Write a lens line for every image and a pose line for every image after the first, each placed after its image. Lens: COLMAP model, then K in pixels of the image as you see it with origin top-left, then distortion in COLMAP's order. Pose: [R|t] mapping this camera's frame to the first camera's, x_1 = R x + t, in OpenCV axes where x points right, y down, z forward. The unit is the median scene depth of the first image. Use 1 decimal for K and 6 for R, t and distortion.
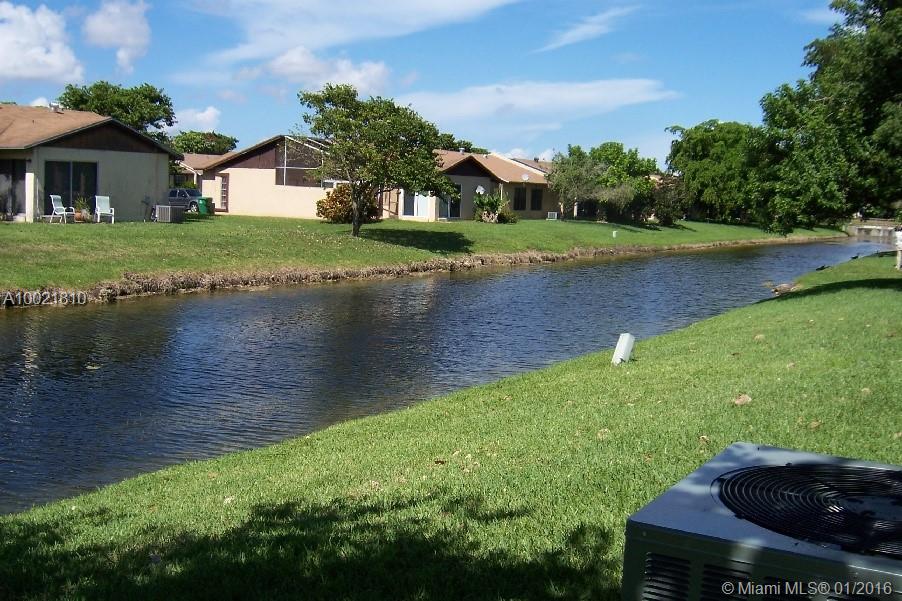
lens RADIAL K [[1030.4, 0, 451.1], [0, 1030.4, 301.8], [0, 0, 1]] dist [-0.086191, 0.000000]
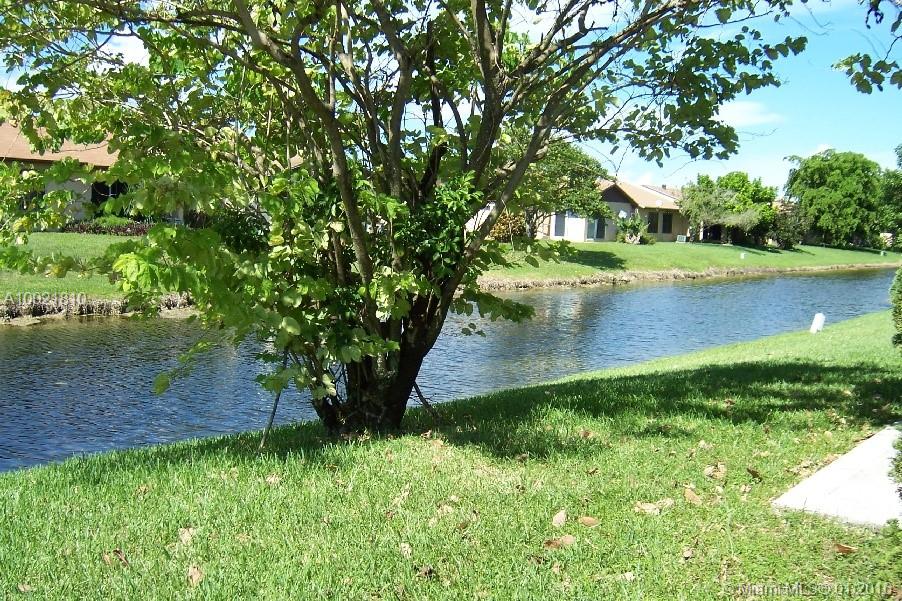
lens RADIAL K [[1030.4, 0, 451.0], [0, 1030.4, 299.2], [0, 0, 1]] dist [-0.086191, 0.000000]
pose [[0.995428, 0.018217, -0.093757, -0.042438], [-0.020371, 0.999549, -0.022069, 0.009578], [0.093312, 0.023878, 0.995351, -0.103213]]
